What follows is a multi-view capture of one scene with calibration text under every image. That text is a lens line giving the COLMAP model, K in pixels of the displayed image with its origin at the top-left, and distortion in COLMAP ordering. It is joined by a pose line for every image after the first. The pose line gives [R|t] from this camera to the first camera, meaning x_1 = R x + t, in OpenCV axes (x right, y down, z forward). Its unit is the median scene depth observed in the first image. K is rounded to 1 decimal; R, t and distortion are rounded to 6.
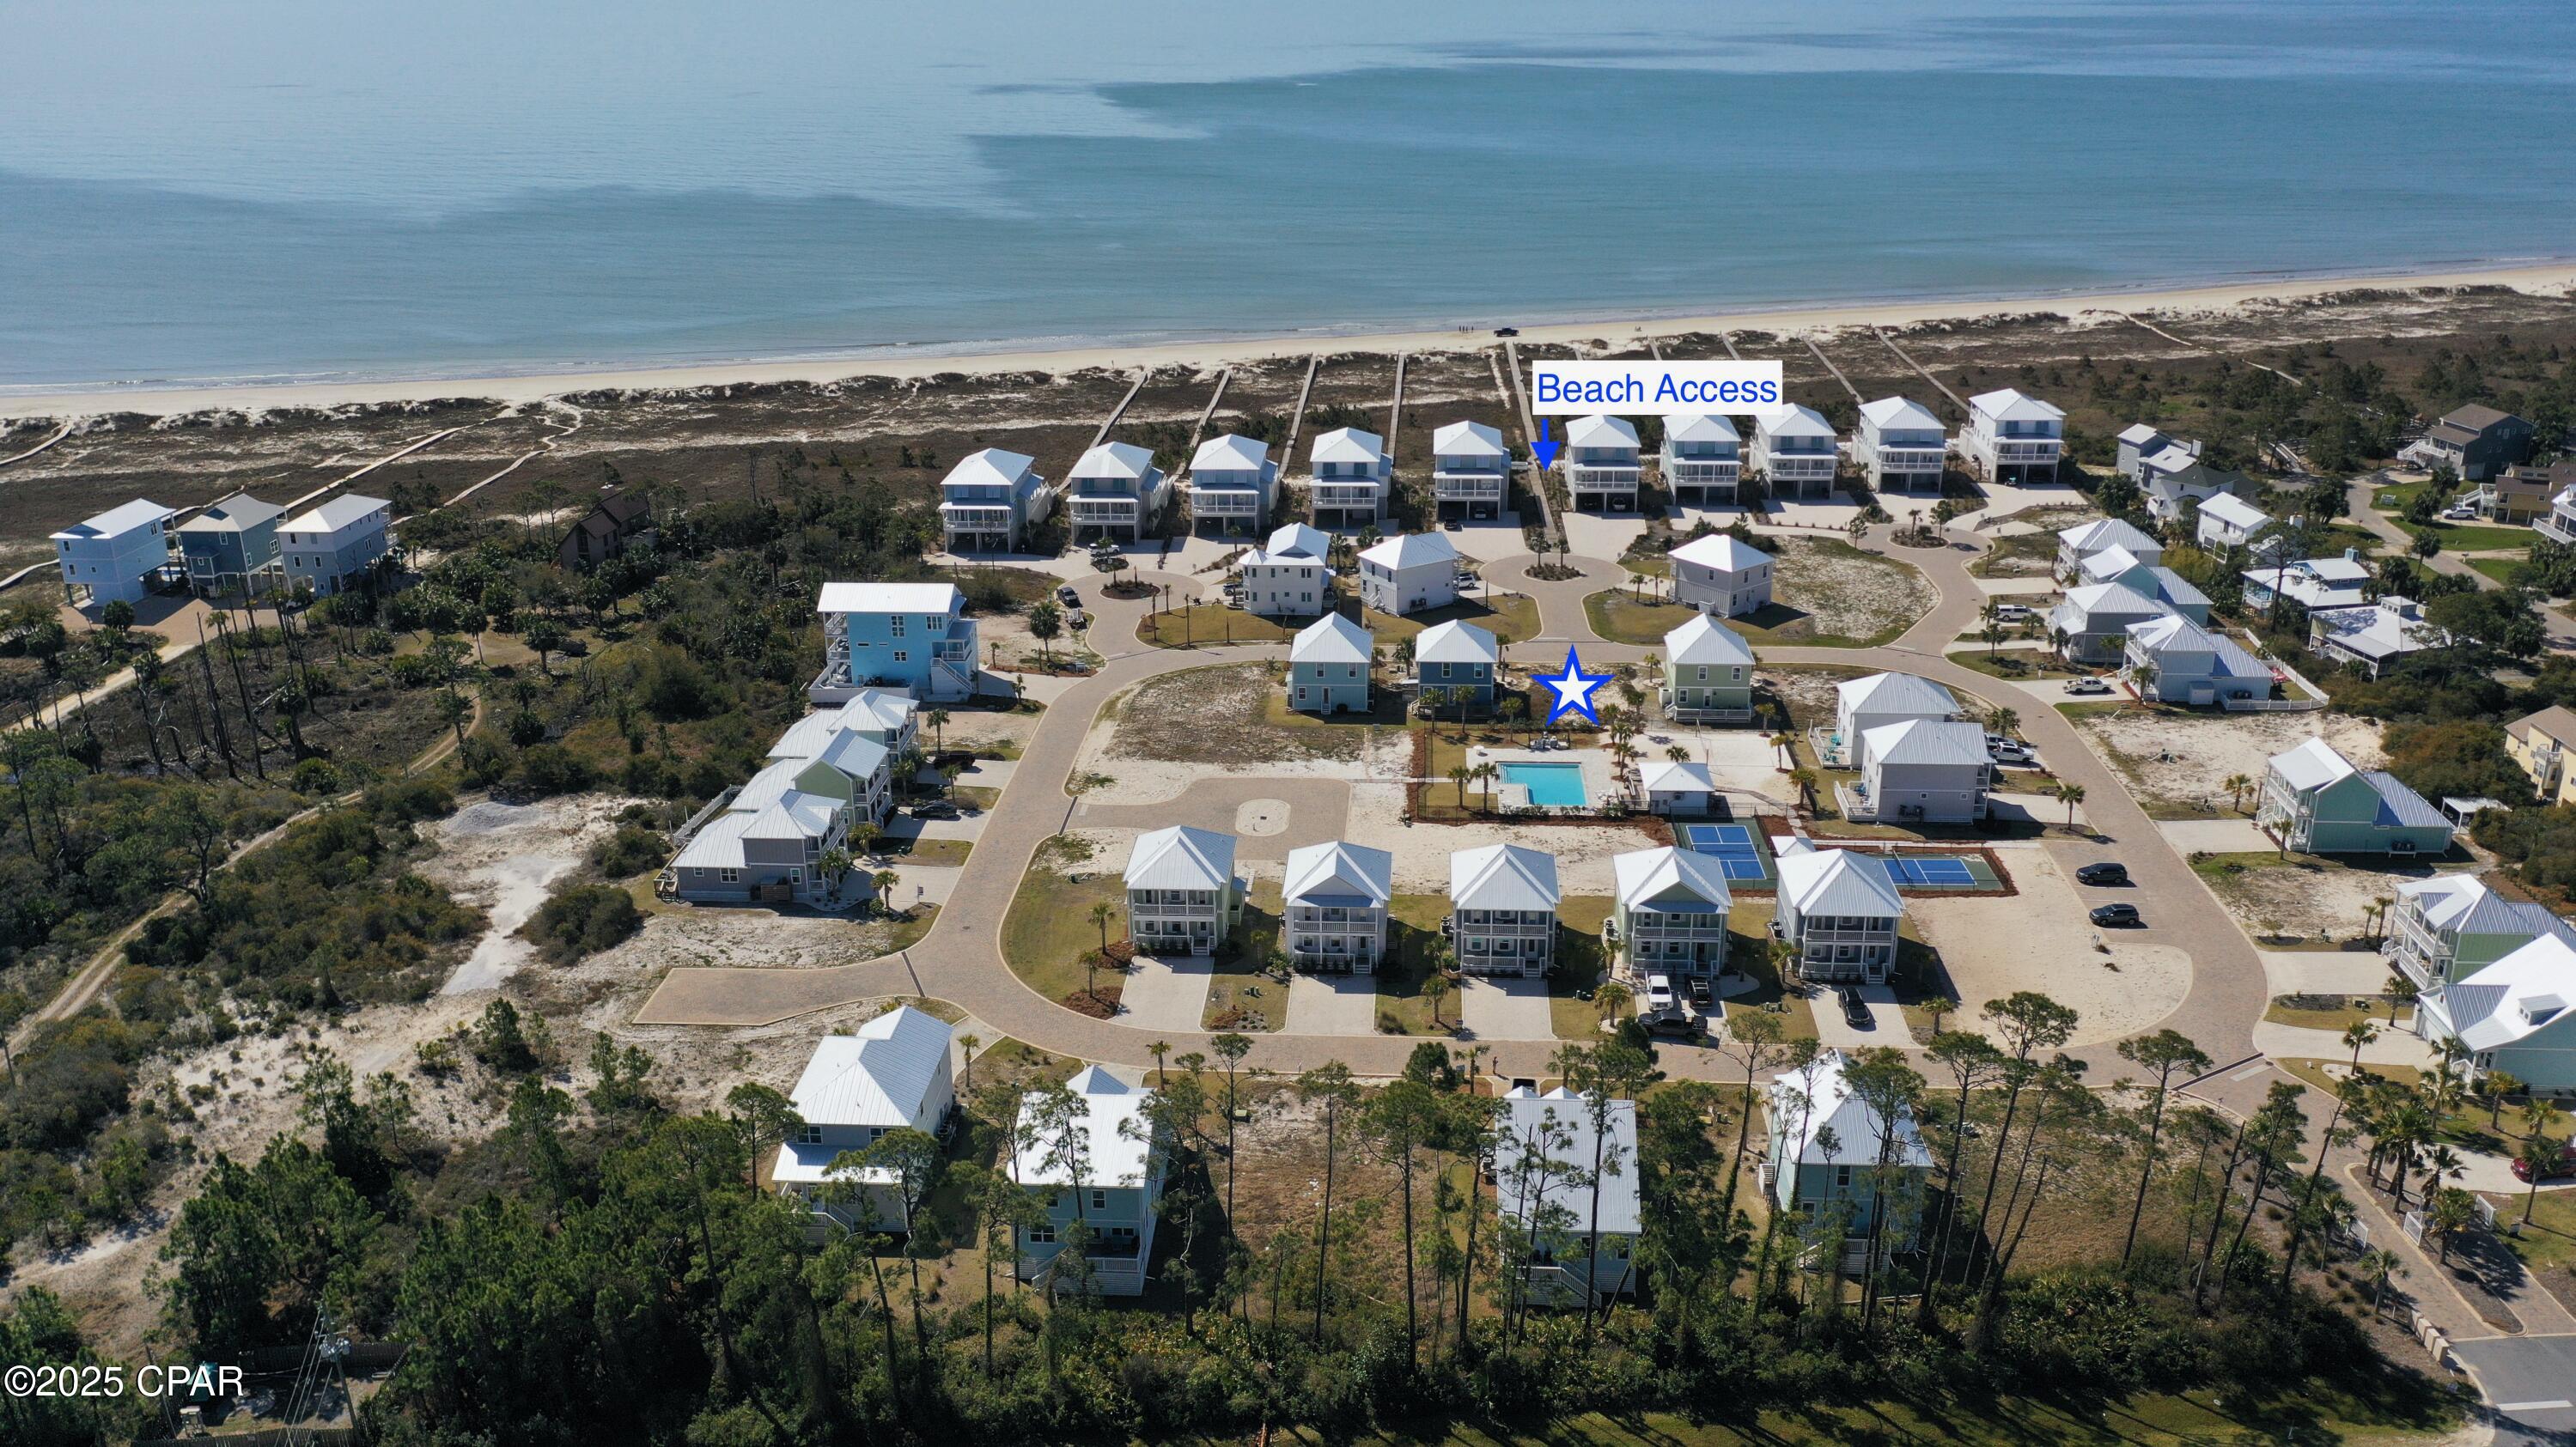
lens RADIAL K [[2048.7, 0, 1288.0], [0, 2048.7, 723.5], [0, 0, 1]] dist [0.000421, 0.000671]
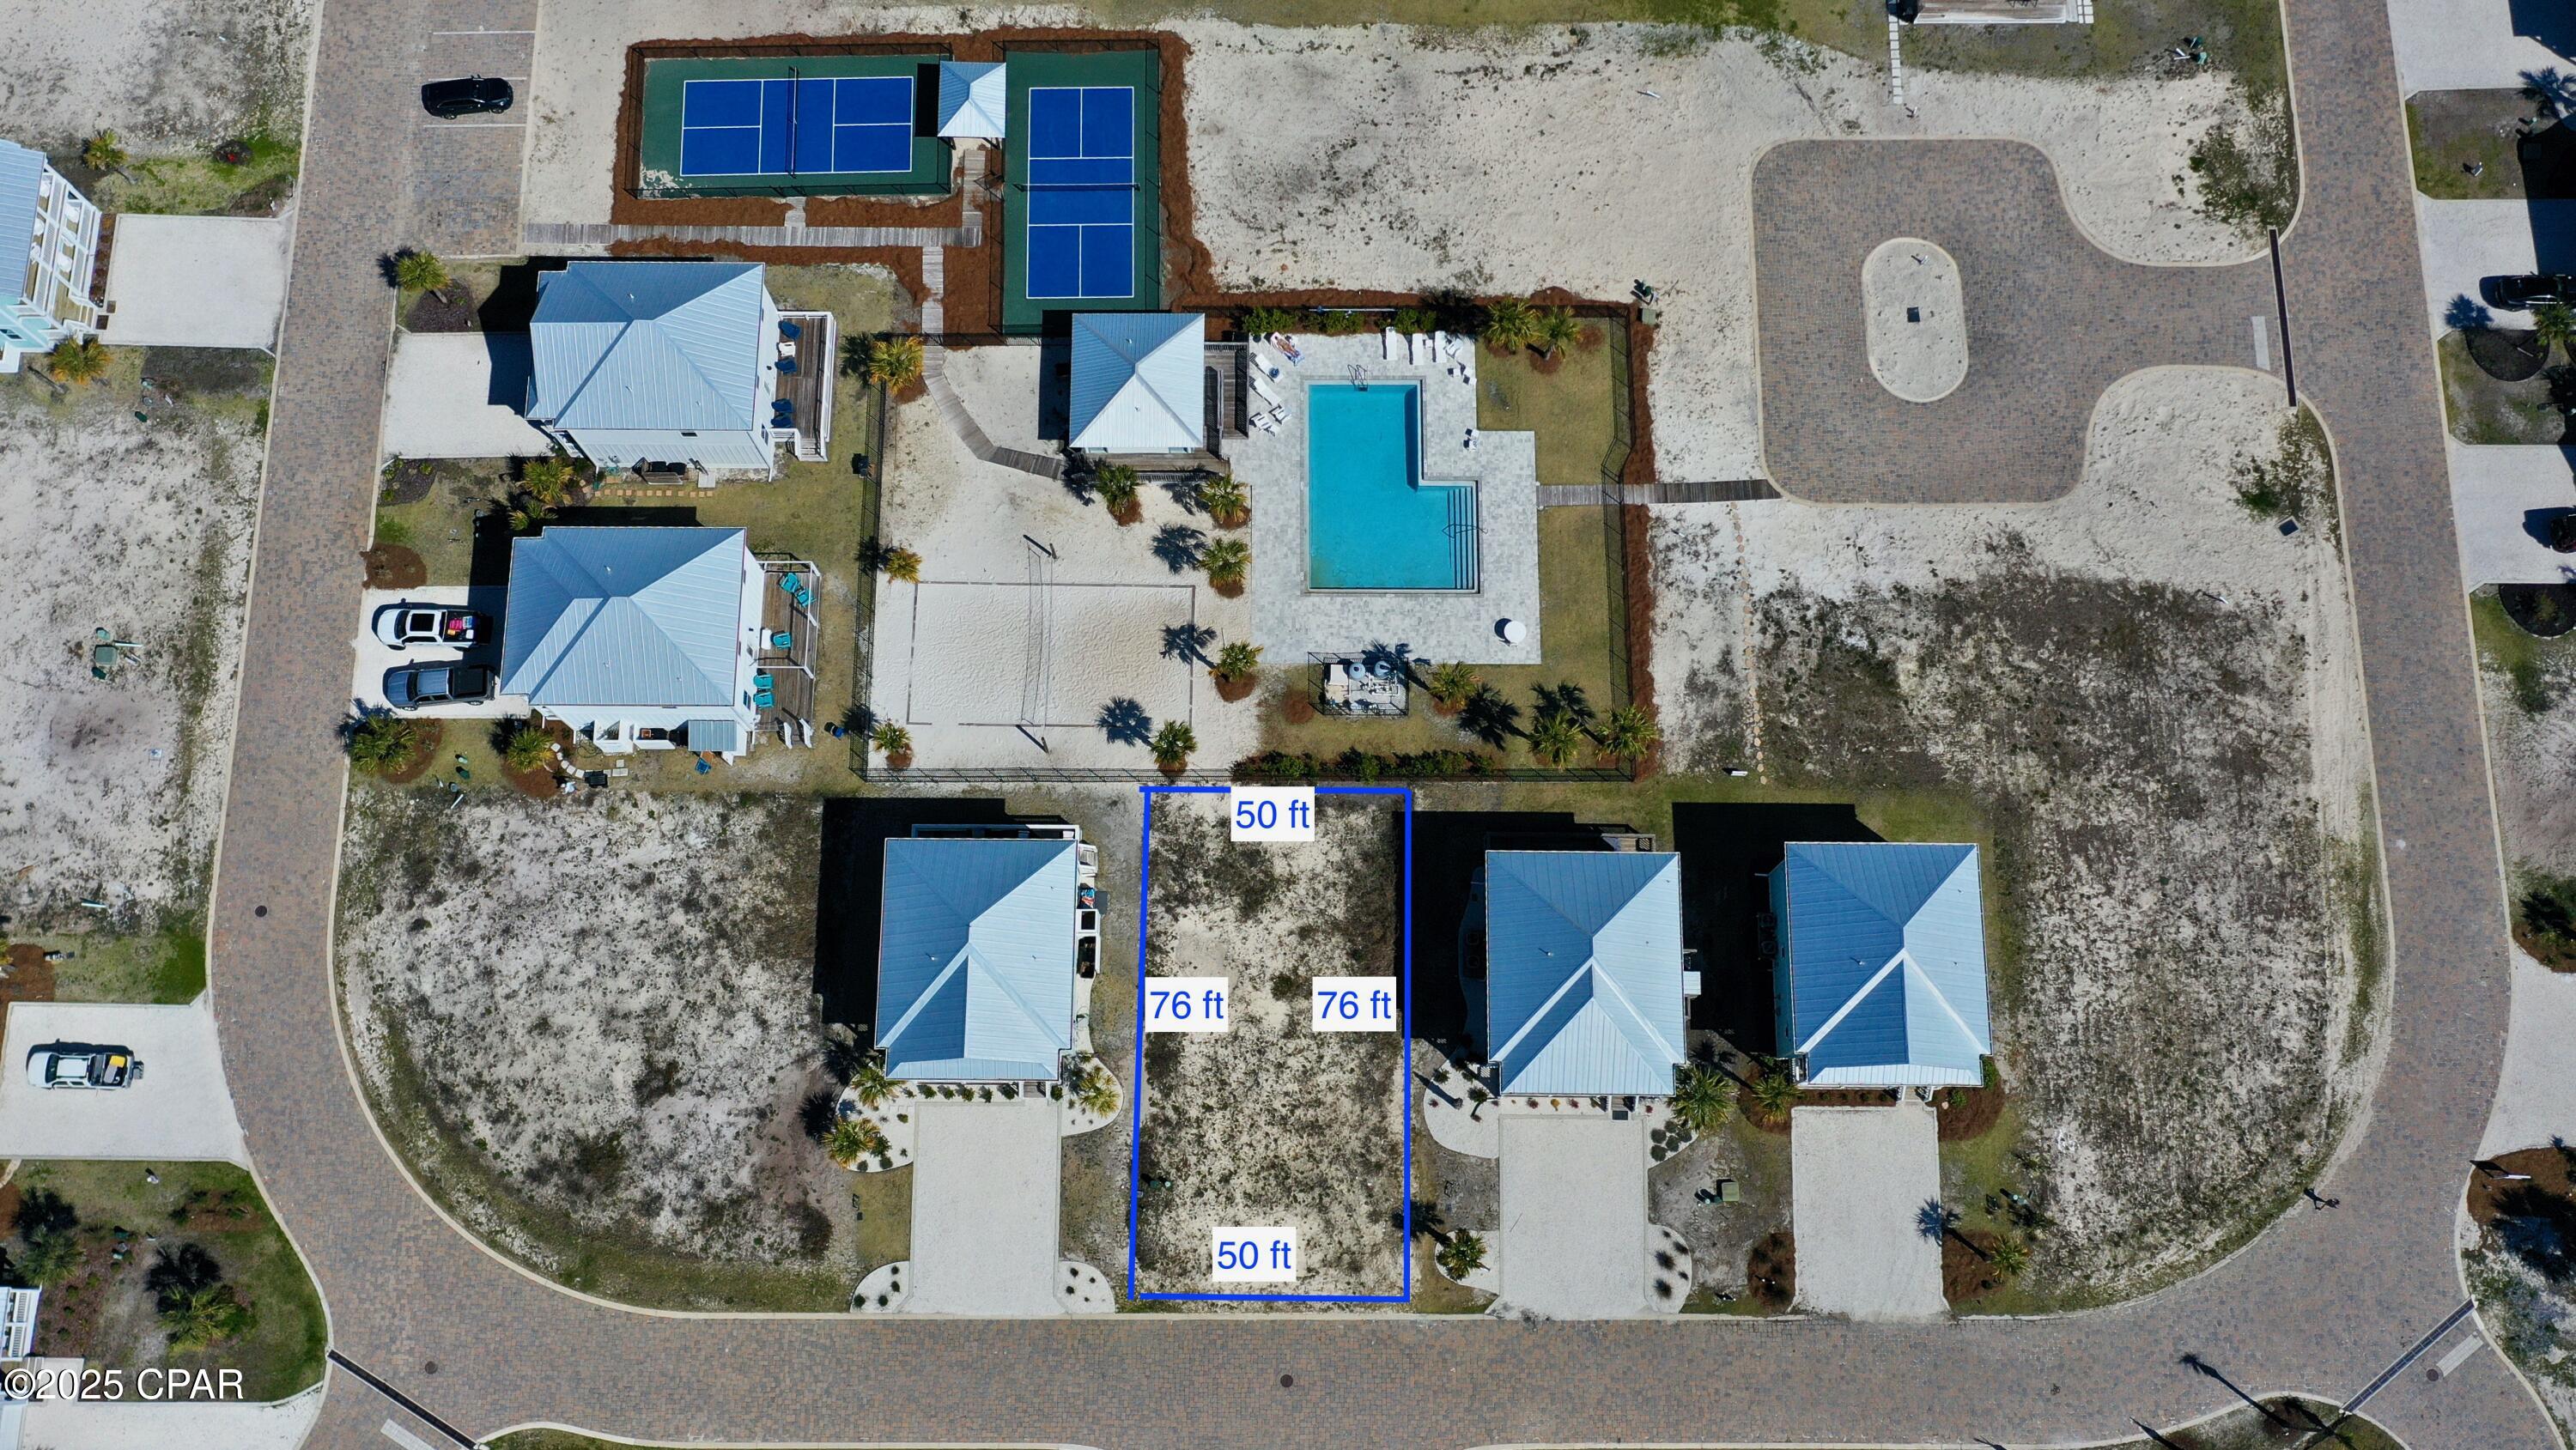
lens RADIAL K [[2131.5, 0, 1288.0], [0, 2131.5, 725.0], [0, 0, 1]] dist [0.006150, 0.003935]
pose [[-0.997715, 0.067565, 0.000550, 0.152578], [-0.007402, -0.117382, 0.993059, -0.501796], [0.067161, 0.990786, 0.117614, 0.997932]]
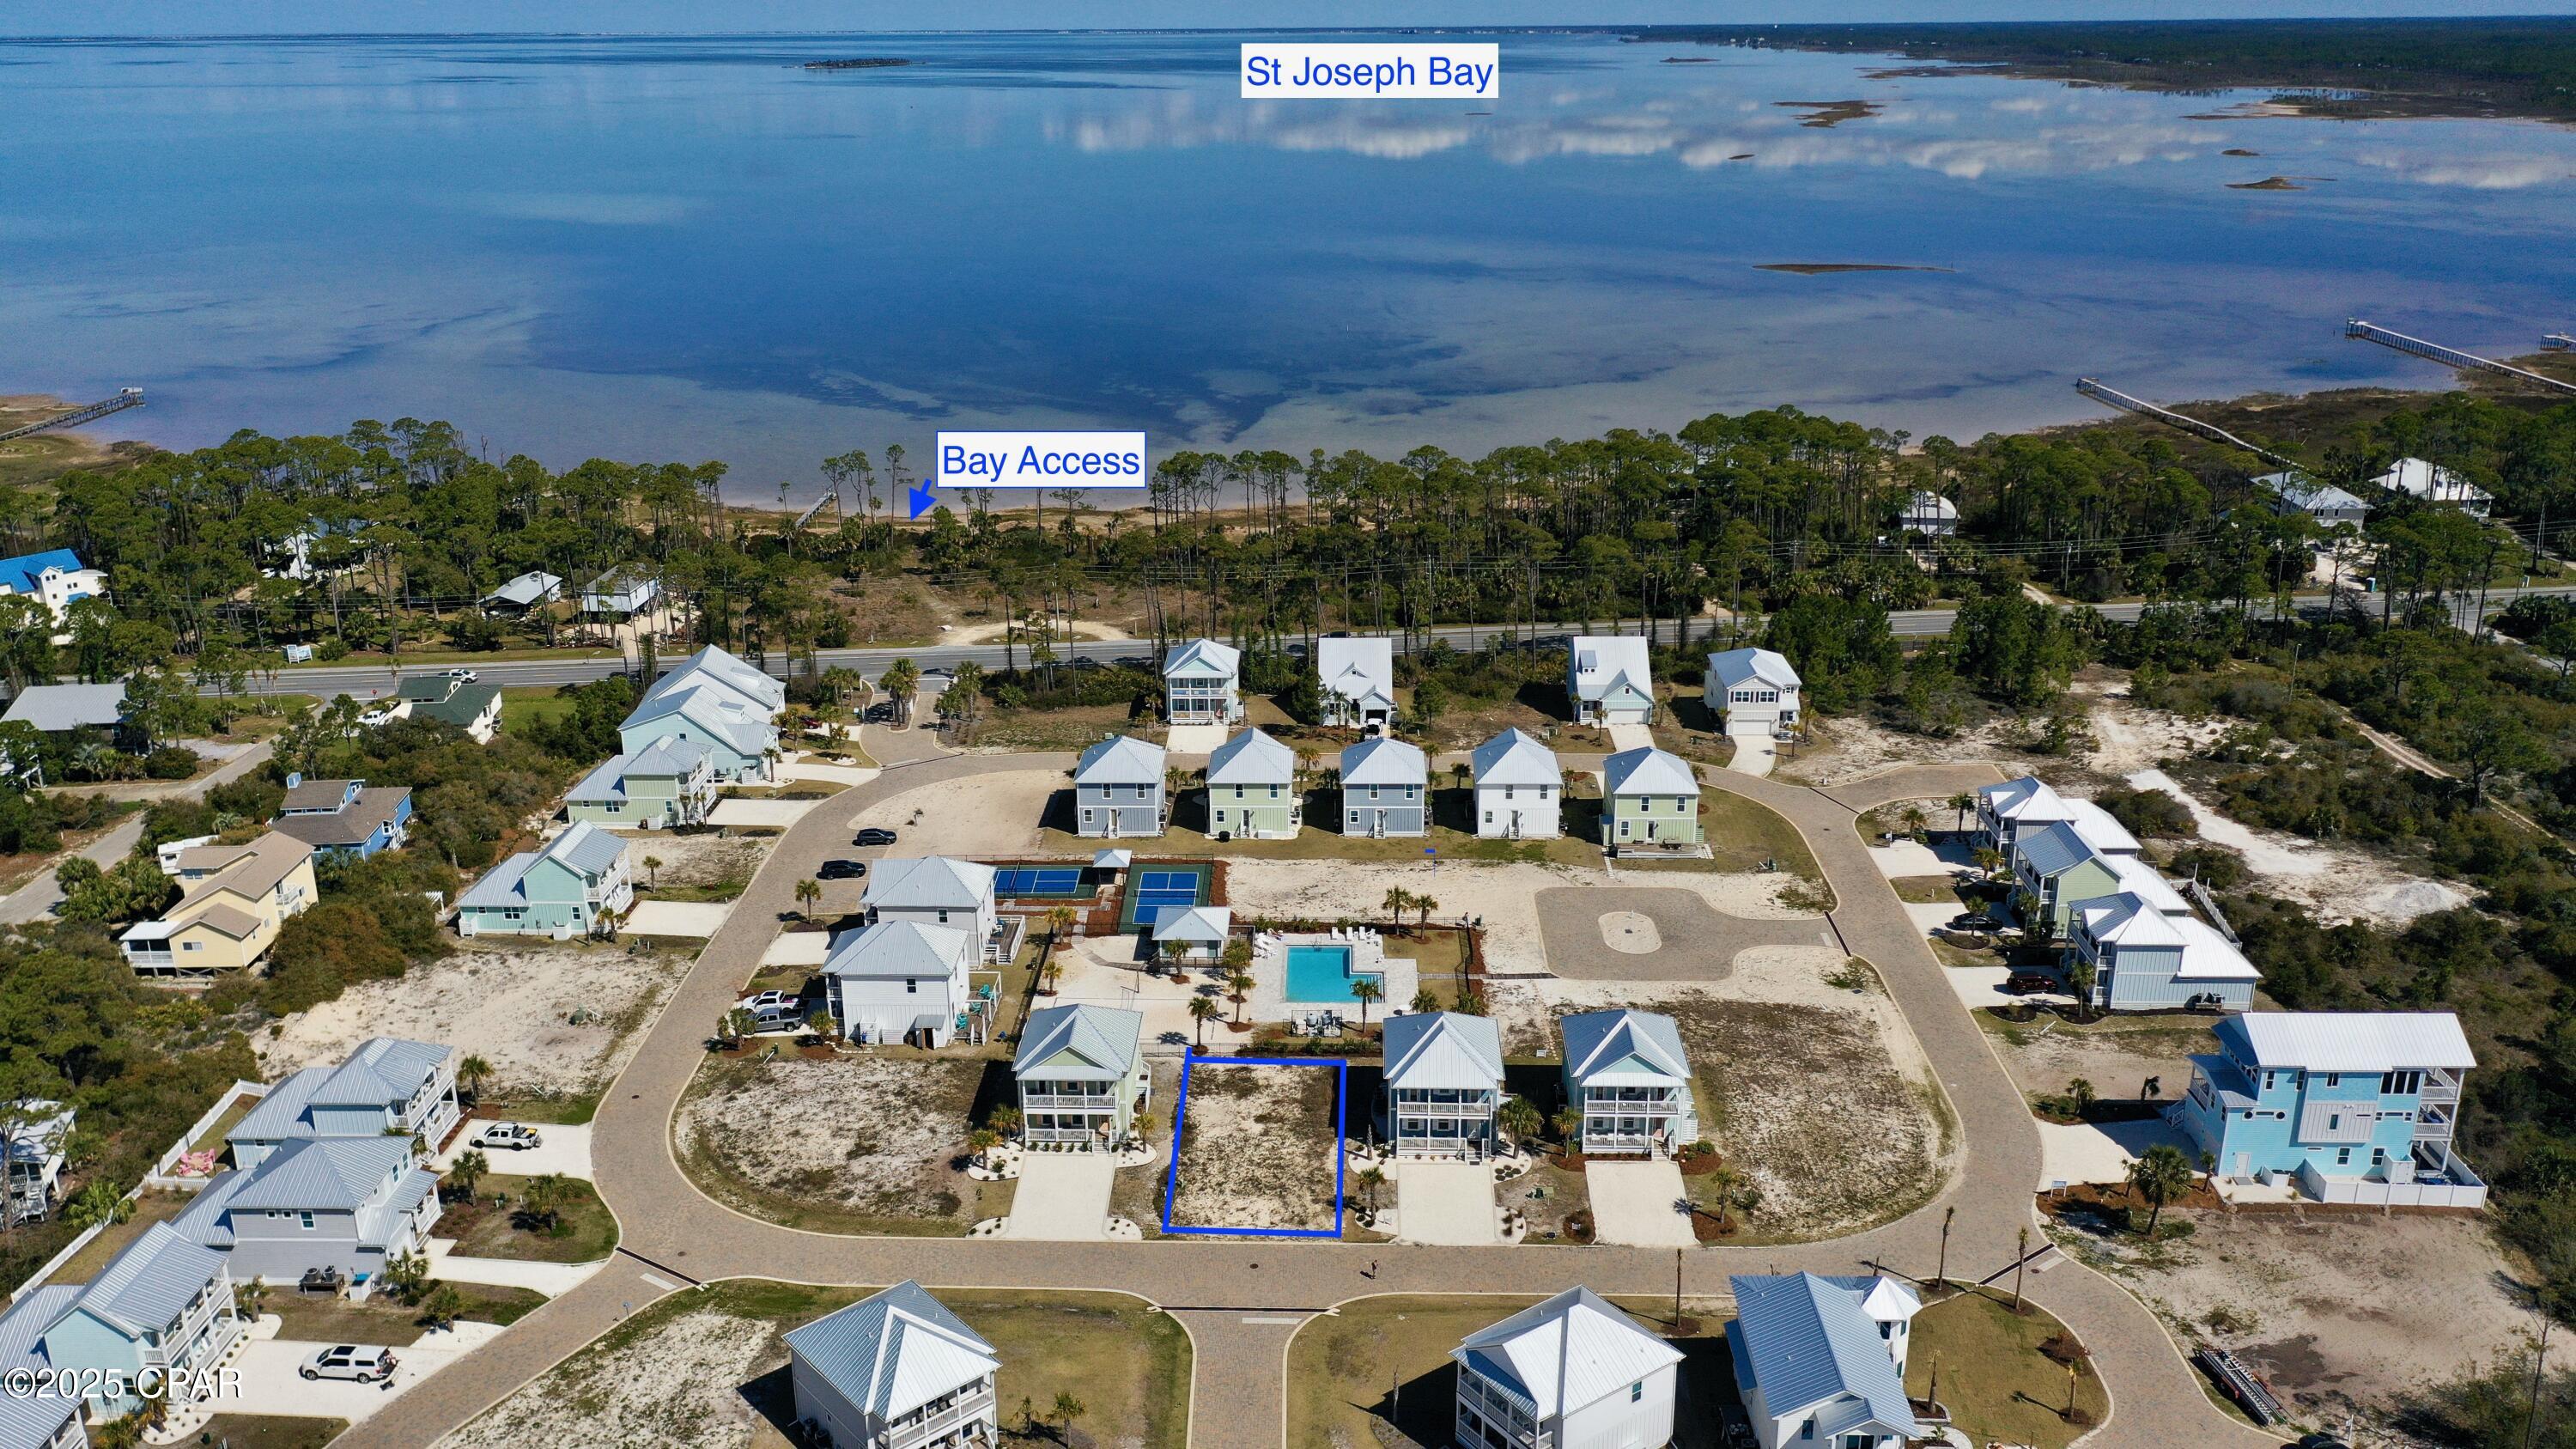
lens RADIAL K [[2049.2, 0, 1288.0], [0, 2049.2, 724.5], [0, 0, 1]] dist [0.000421, 0.000671]
pose [[-0.998926, 0.033796, -0.031682, 0.167487], [0.005961, 0.772024, 0.635566, -0.614208], [0.045939, 0.634695, -0.771396, 1.614725]]
